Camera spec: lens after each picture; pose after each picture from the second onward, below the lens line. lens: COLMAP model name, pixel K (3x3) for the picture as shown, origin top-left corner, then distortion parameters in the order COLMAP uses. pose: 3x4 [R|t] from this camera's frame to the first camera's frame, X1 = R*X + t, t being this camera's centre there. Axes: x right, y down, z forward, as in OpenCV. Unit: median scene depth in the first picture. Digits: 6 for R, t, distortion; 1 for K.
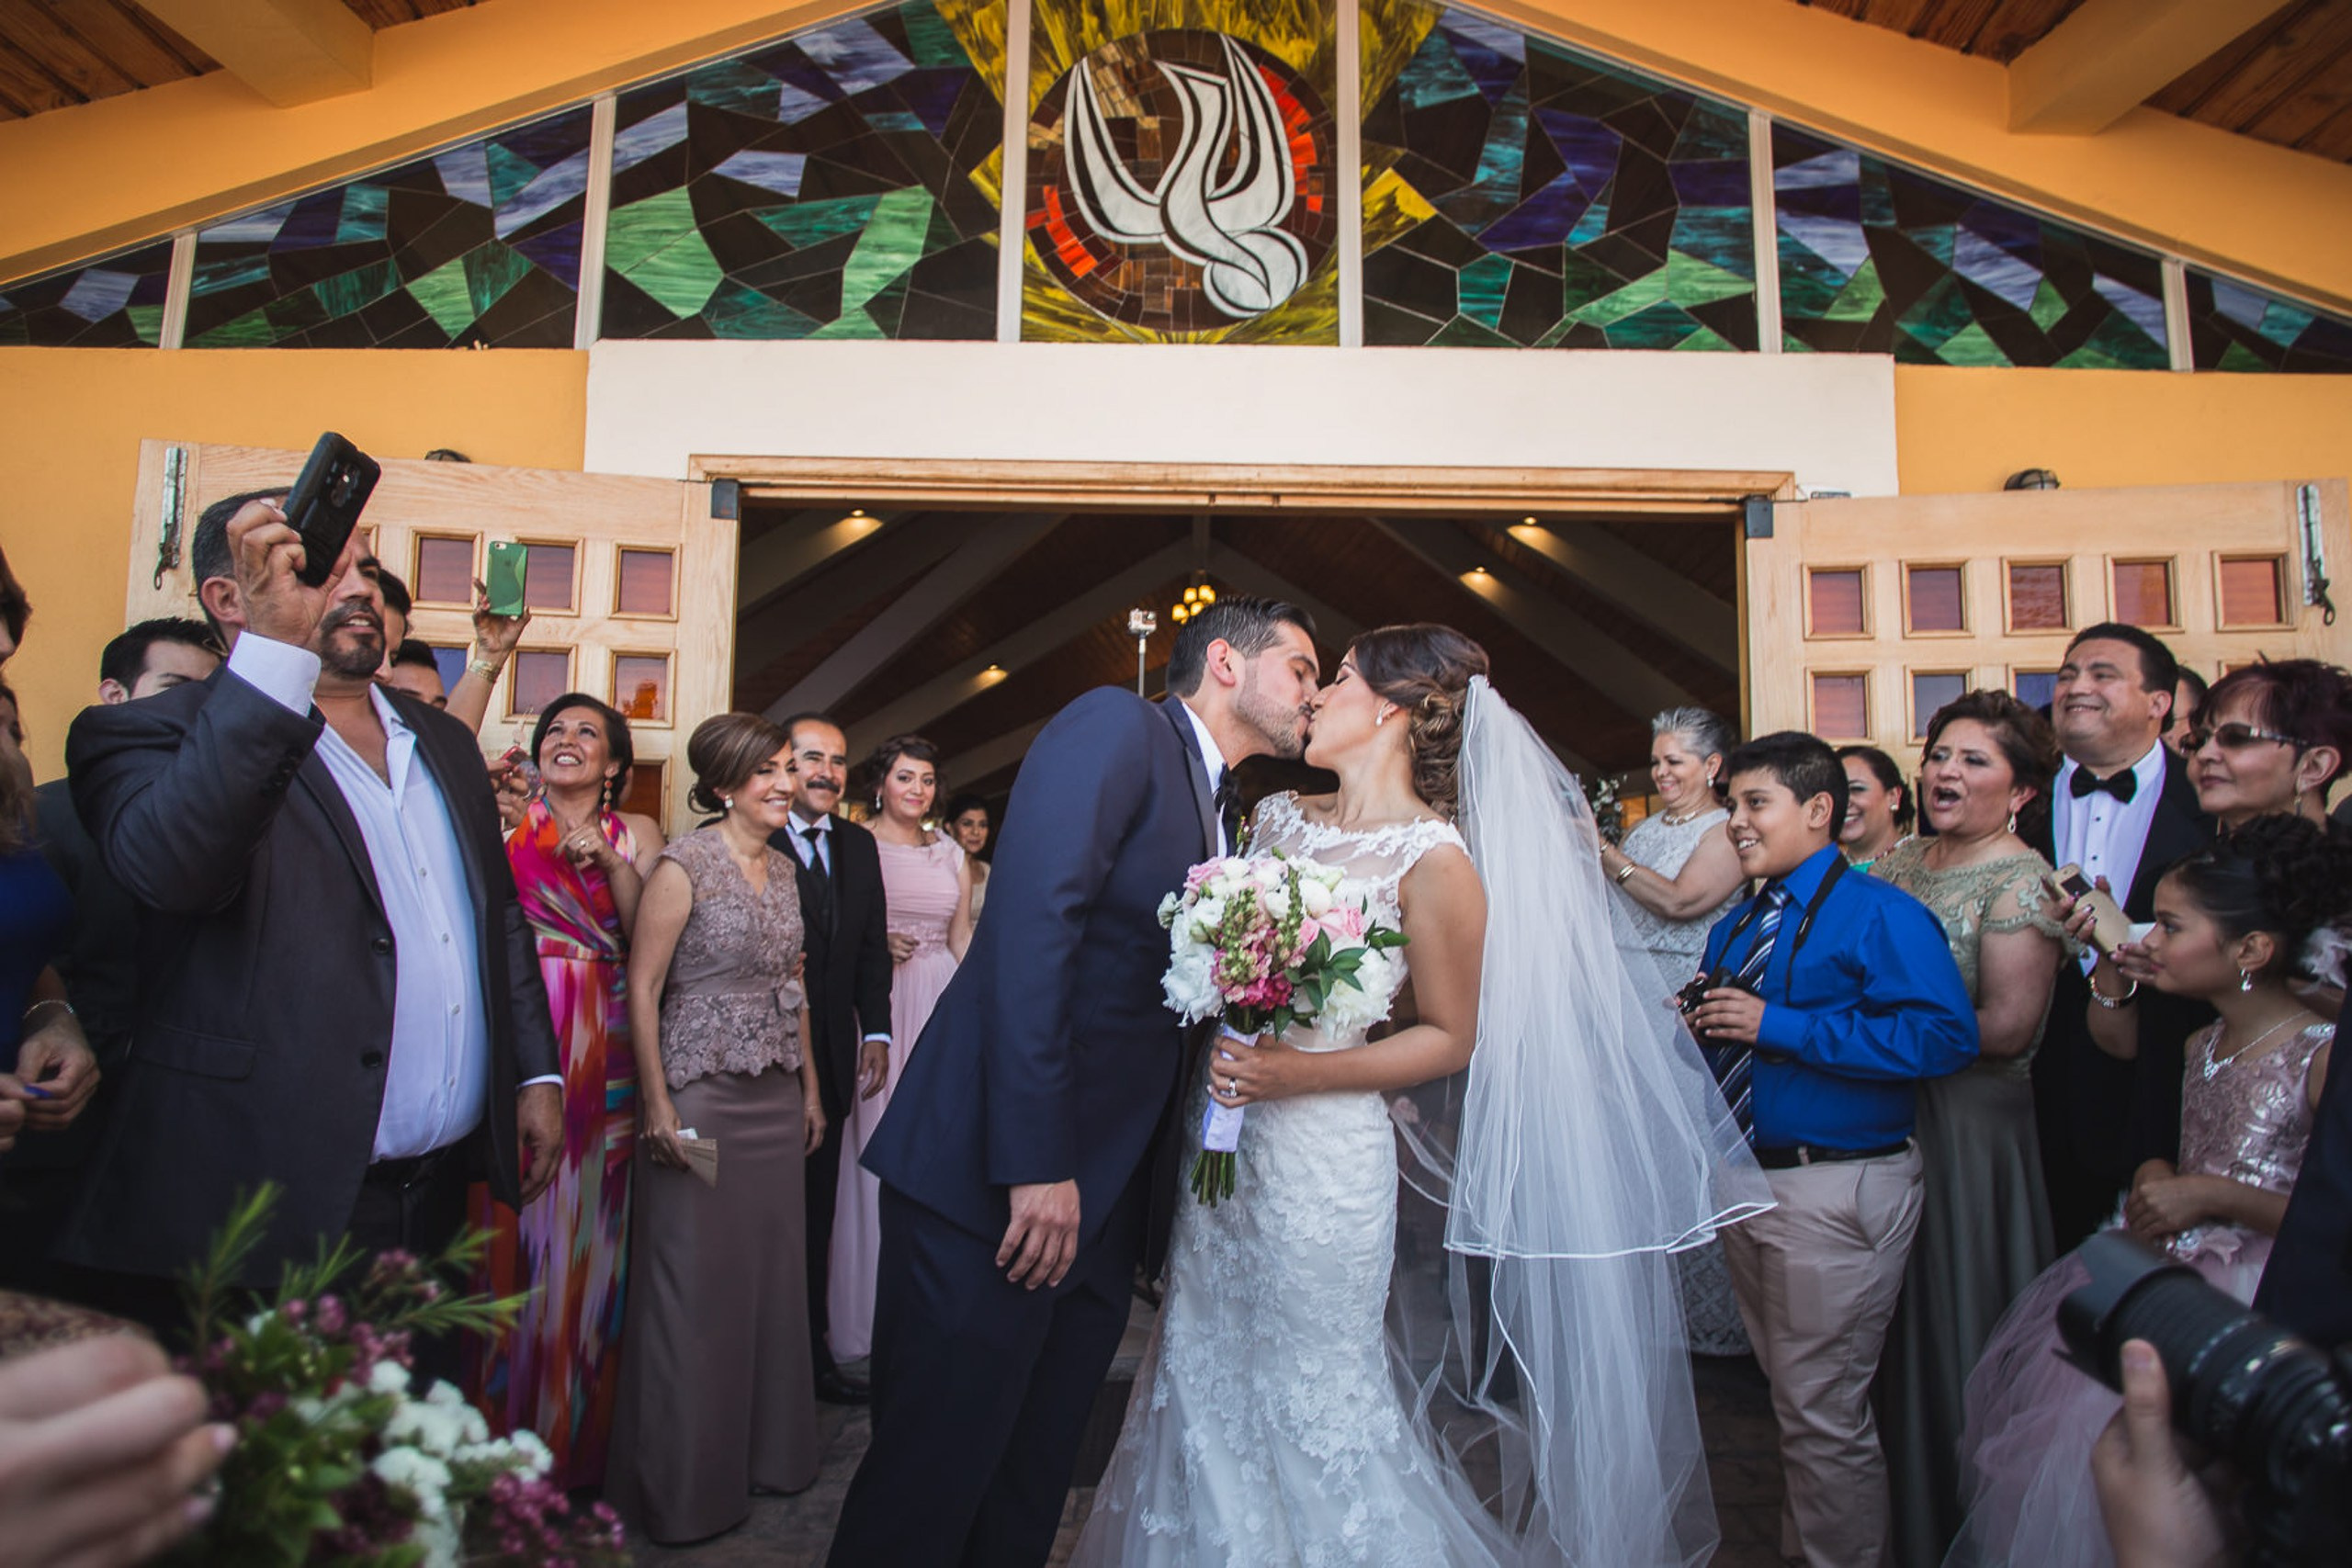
lens RADIAL K [[1392.9, 0, 1169.3], [0, 1392.9, 790.6], [0, 0, 1]] dist [-0.032891, 0.003646]
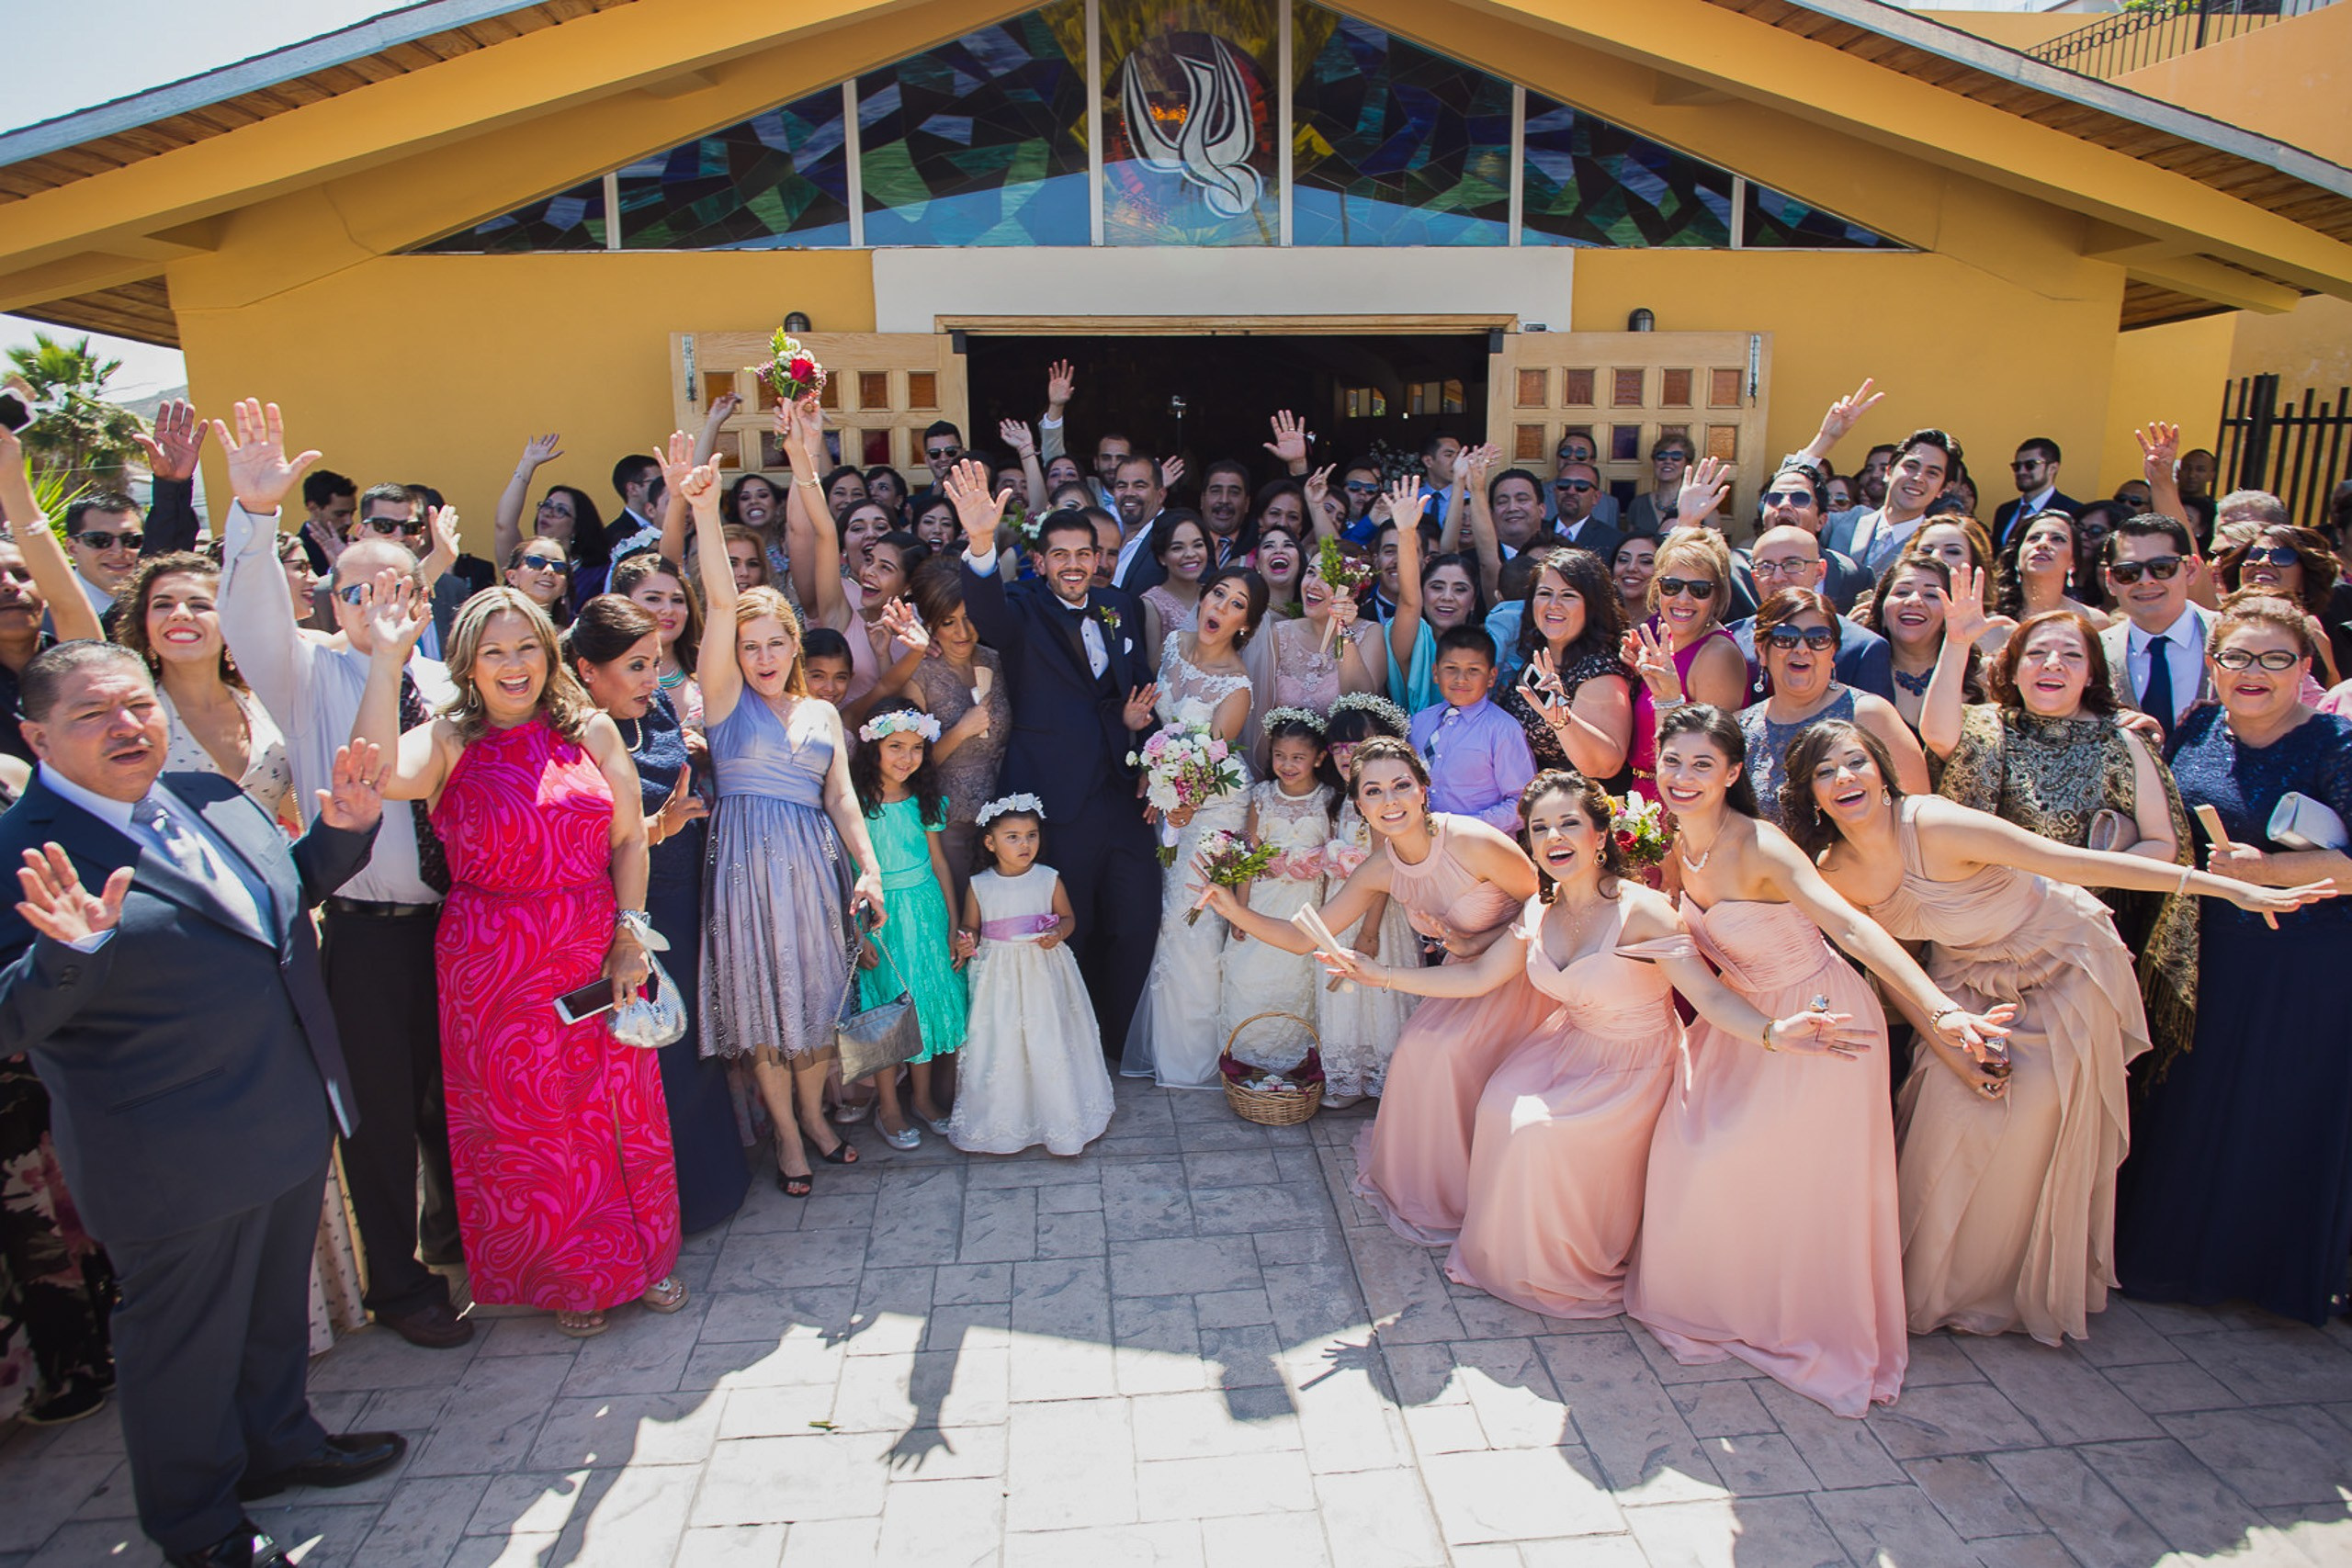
lens RADIAL K [[1392.9, 0, 1183.5], [0, 1392.9, 795.7], [0, 0, 1]] dist [-0.032891, 0.003646]
pose [[0.997302, -0.039796, 0.061677, -0.141231], [0.018739, 0.950465, 0.310267, -0.186585], [-0.070969, -0.308275, 0.948646, -0.917233]]
